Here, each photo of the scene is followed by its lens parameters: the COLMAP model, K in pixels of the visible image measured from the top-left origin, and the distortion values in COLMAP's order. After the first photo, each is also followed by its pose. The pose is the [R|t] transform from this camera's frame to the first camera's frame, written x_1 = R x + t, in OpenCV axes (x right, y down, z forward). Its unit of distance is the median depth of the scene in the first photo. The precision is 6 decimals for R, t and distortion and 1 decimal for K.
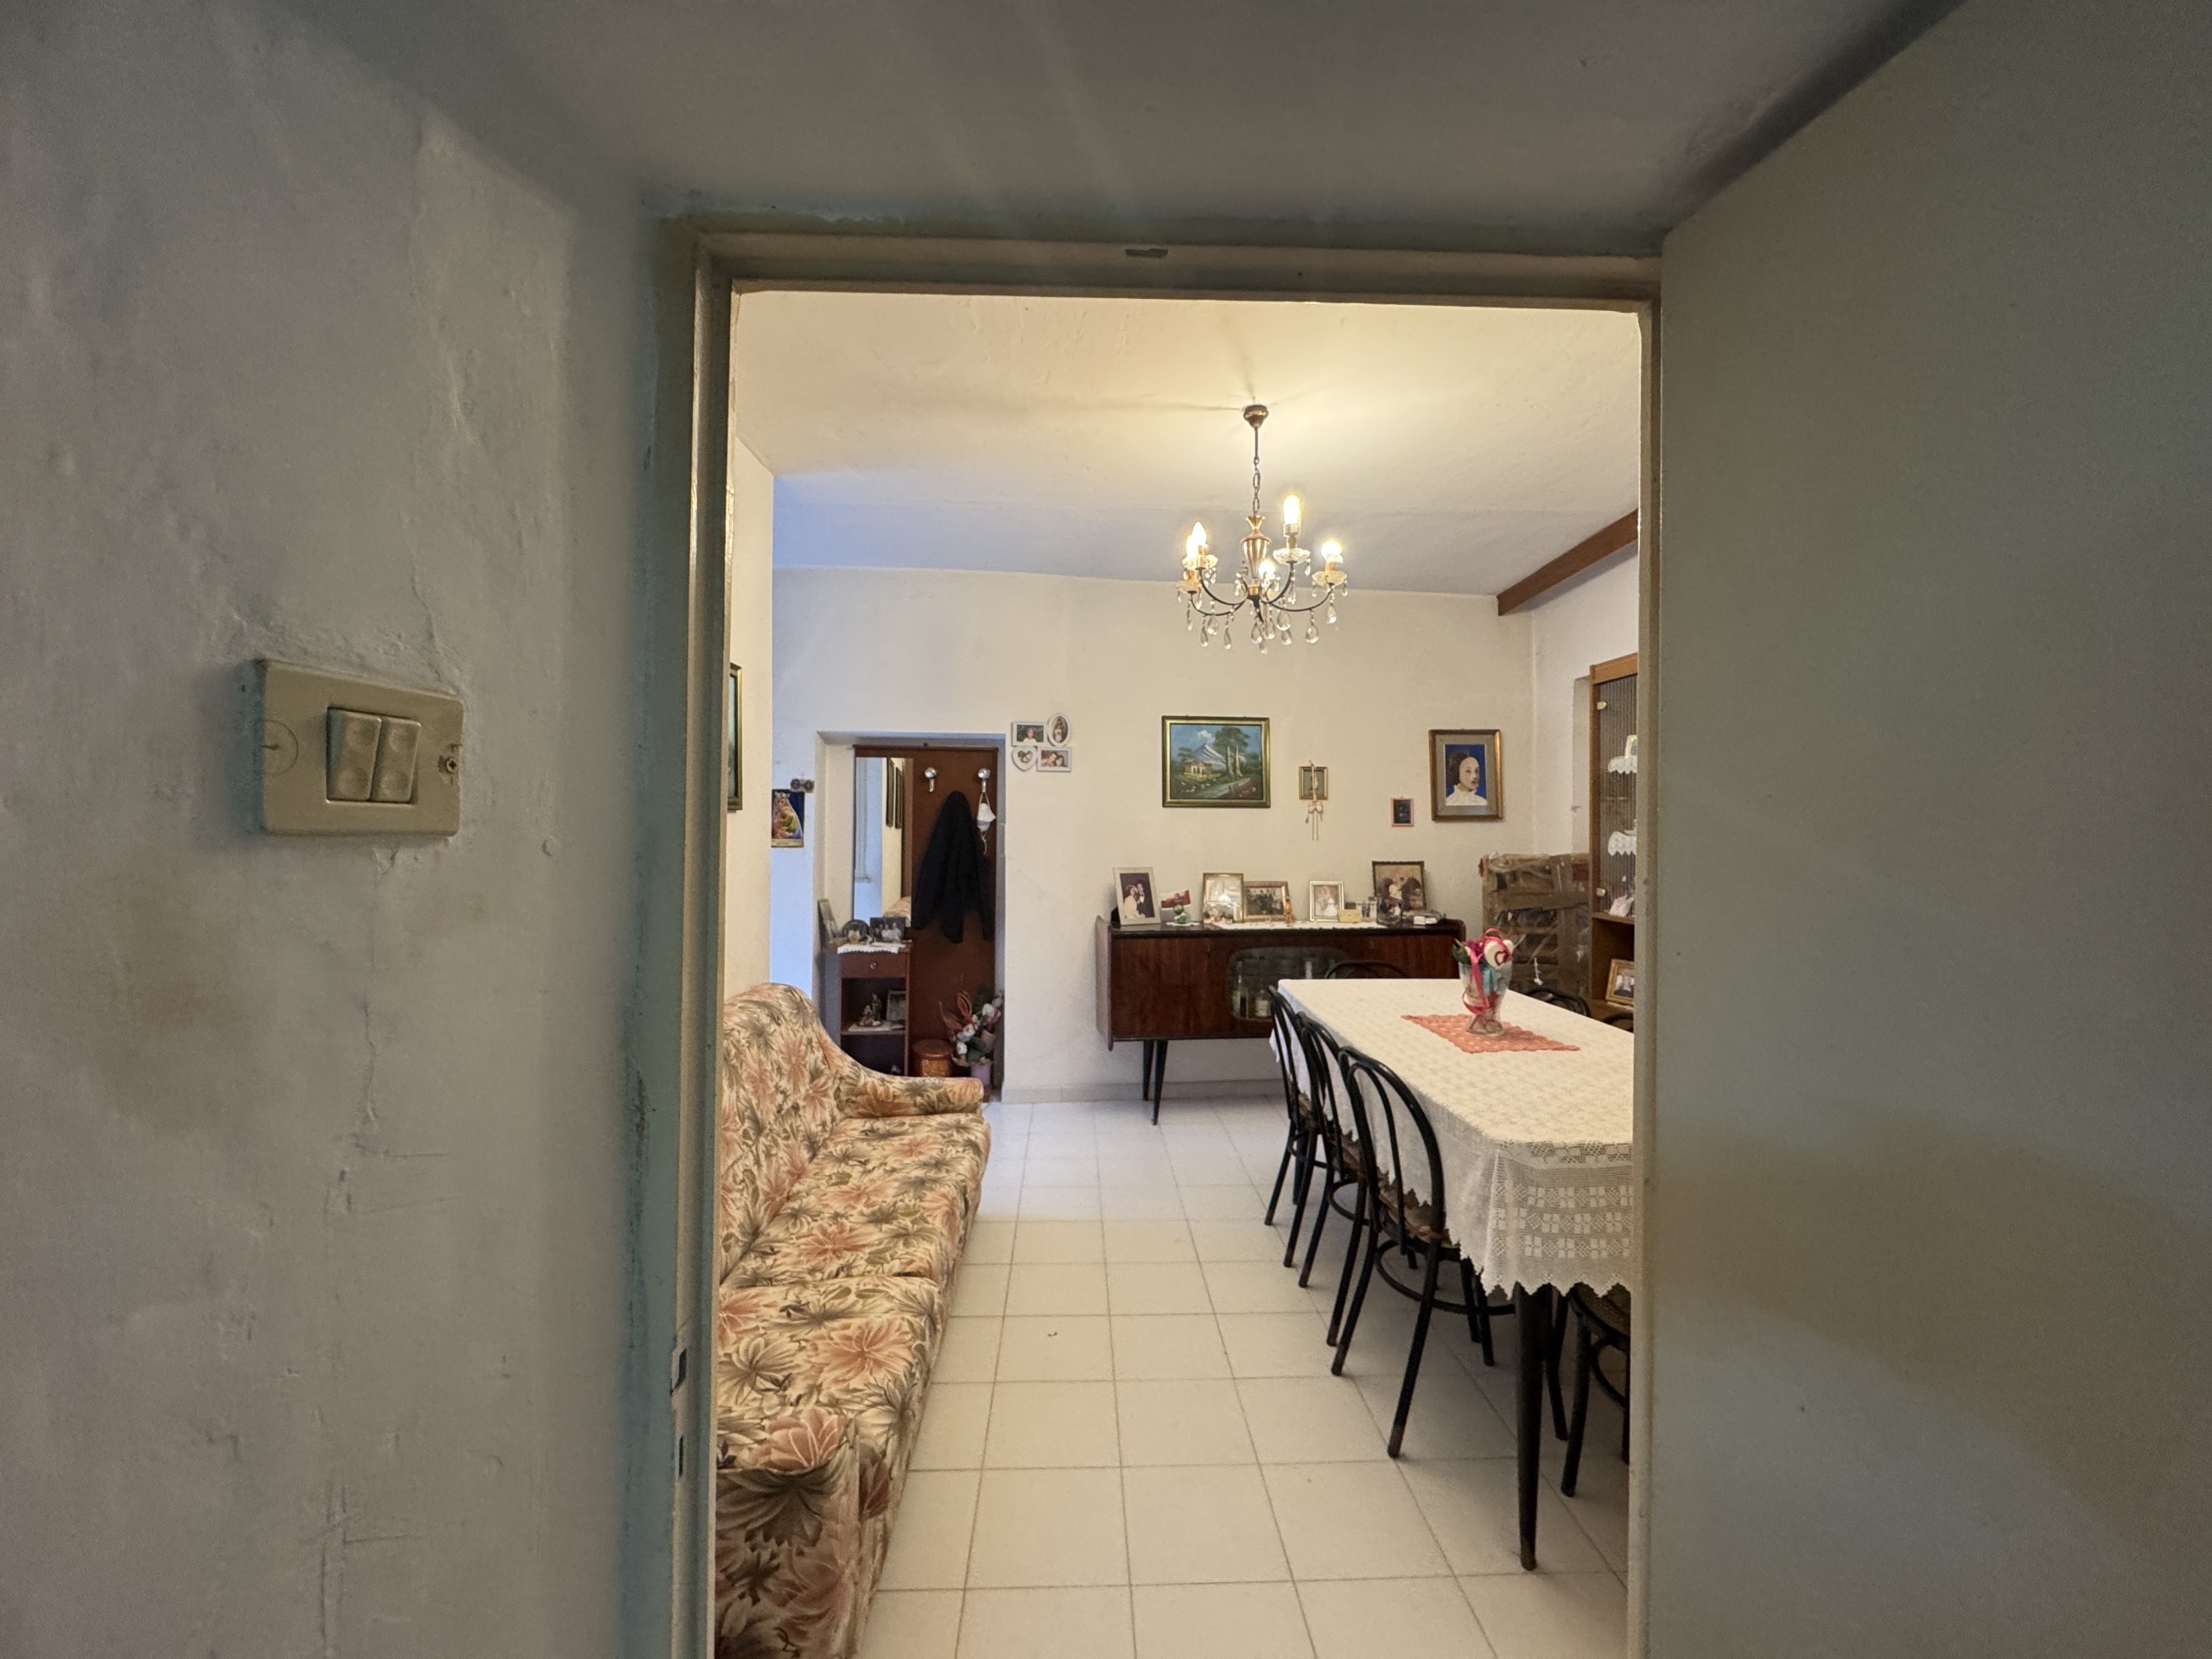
lens RADIAL K [[883.0, 0, 1103.7], [0, 883.0, 820.4], [0, 0, 1]] dist [-0.000919, 0.000579]
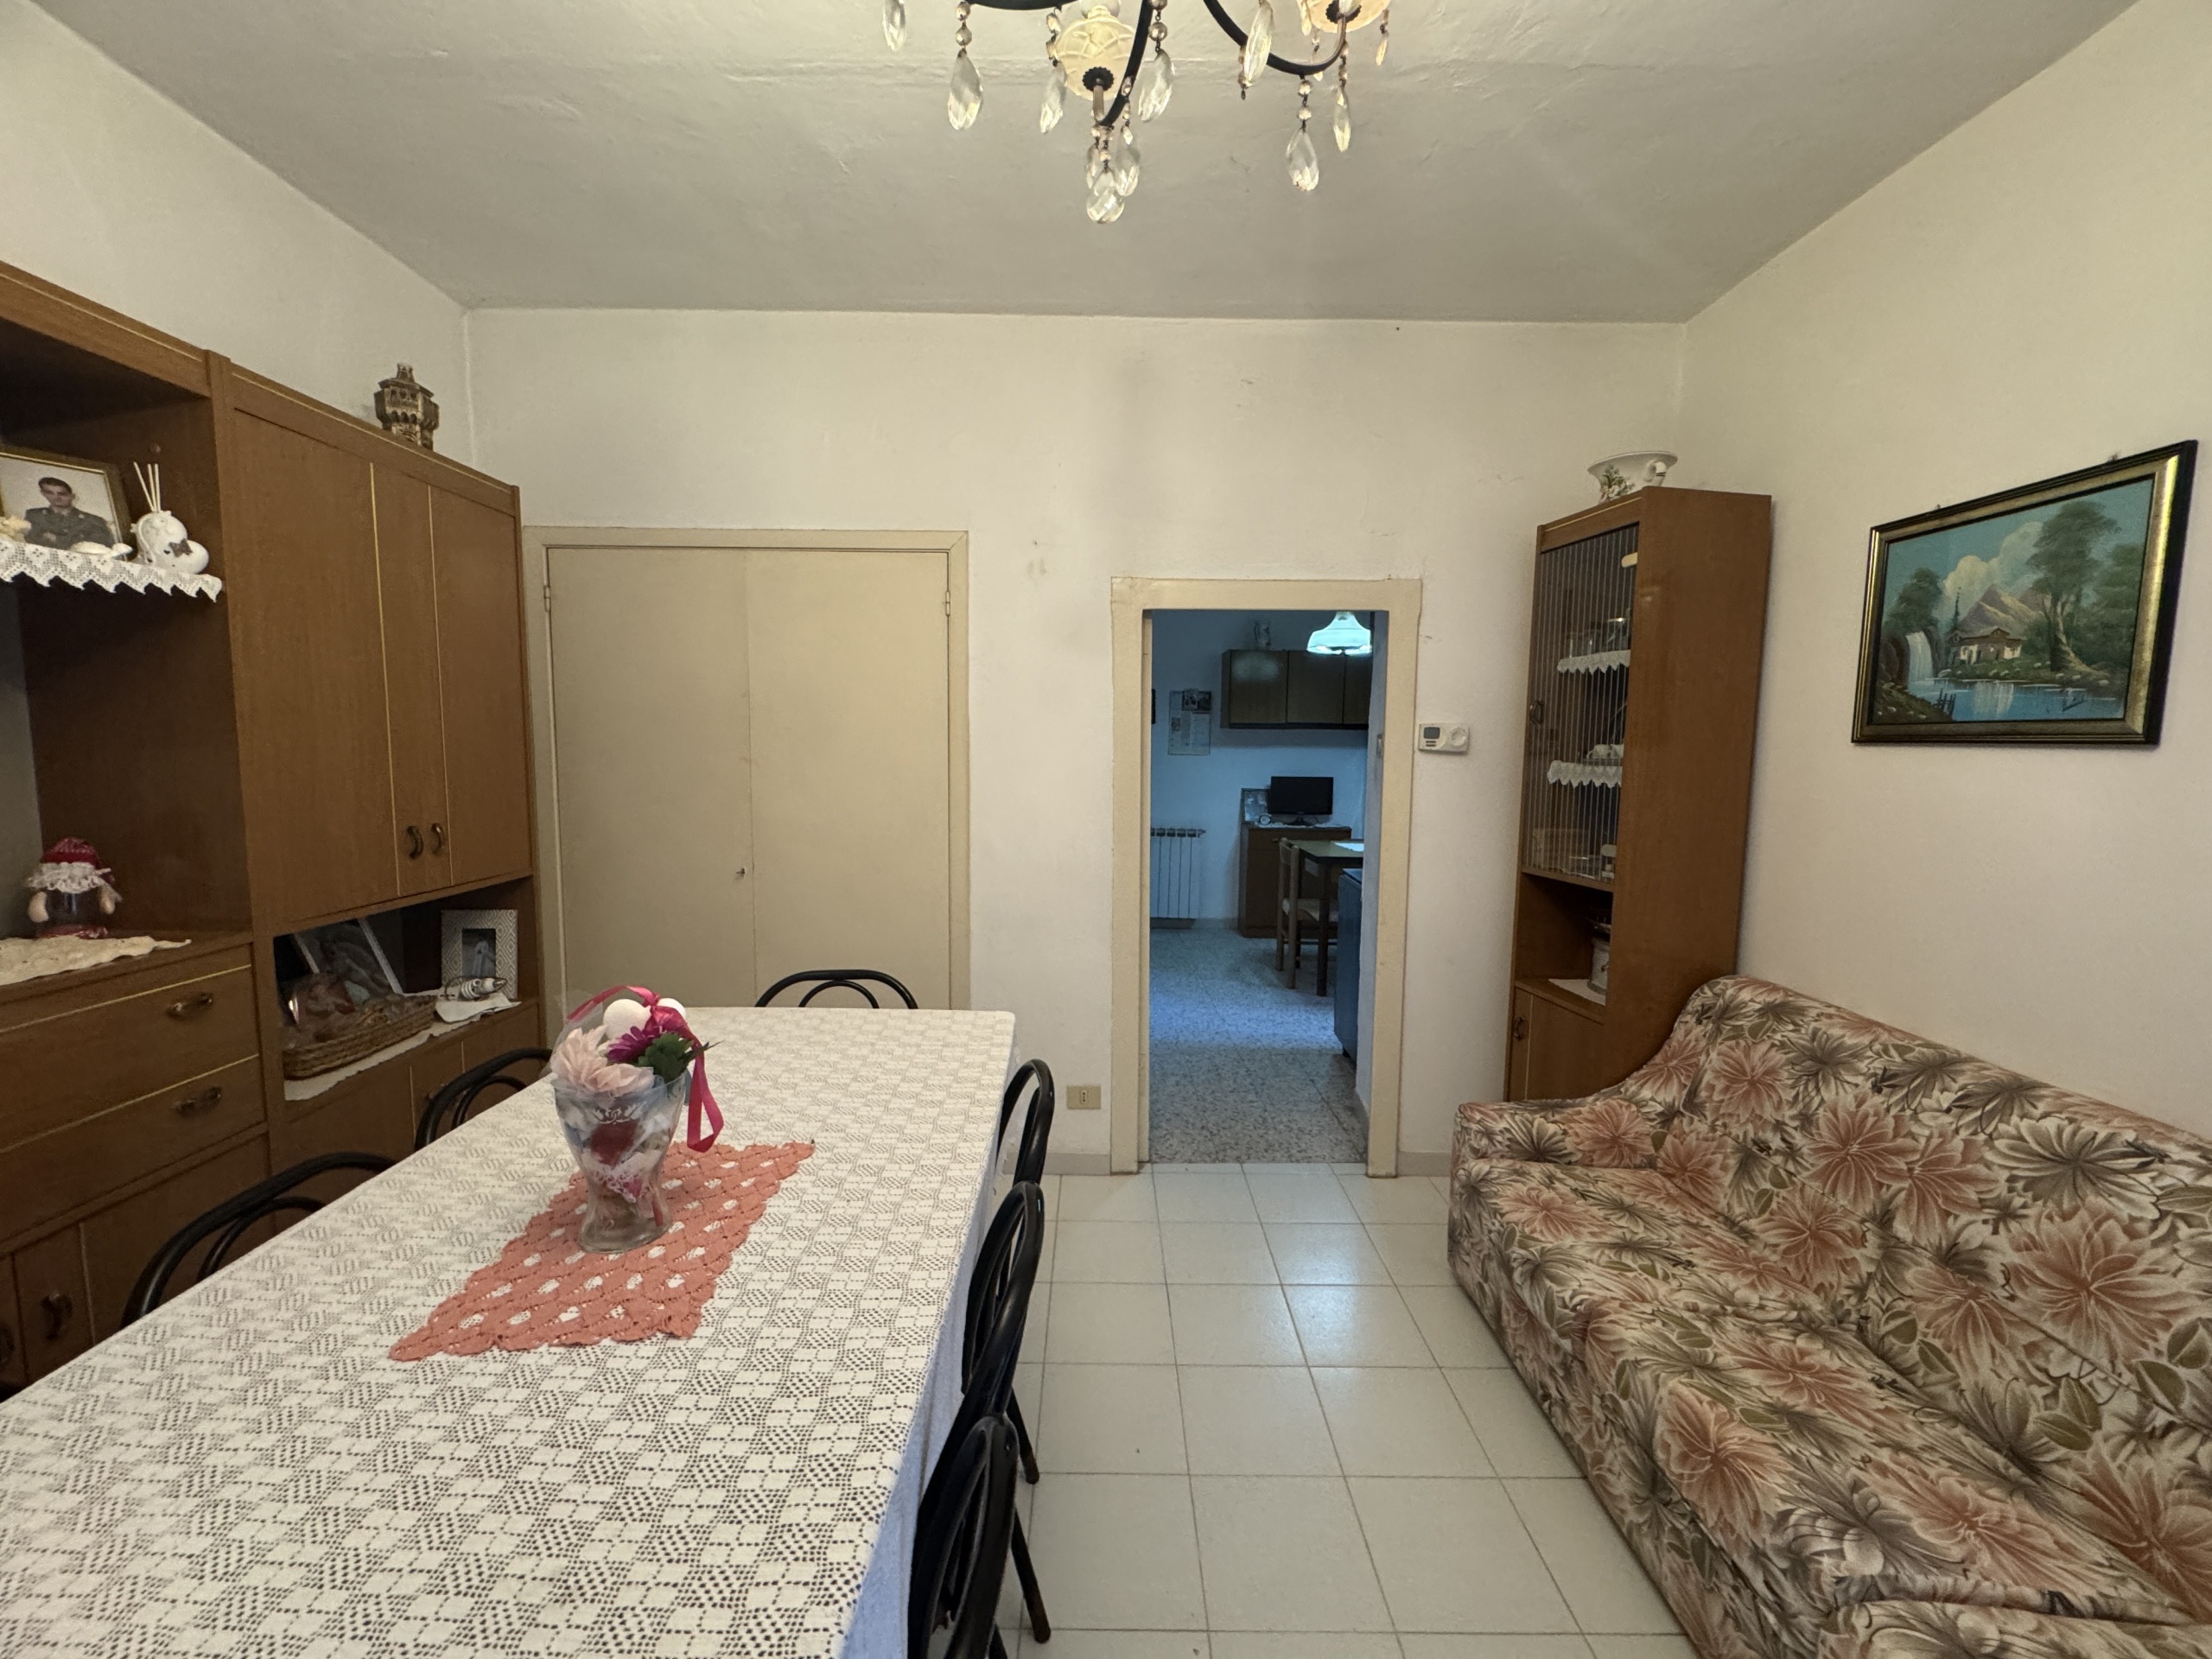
lens RADIAL K [[883.0, 0, 1103.7], [0, 883.0, 820.4], [0, 0, 1]] dist [-0.000919, 0.000579]
pose [[-0.999321, -0.021858, 0.029650, 0.105304], [-0.019406, 0.996558, 0.080598, 0.001297], [-0.031309, 0.079968, -0.996306, 0.775053]]
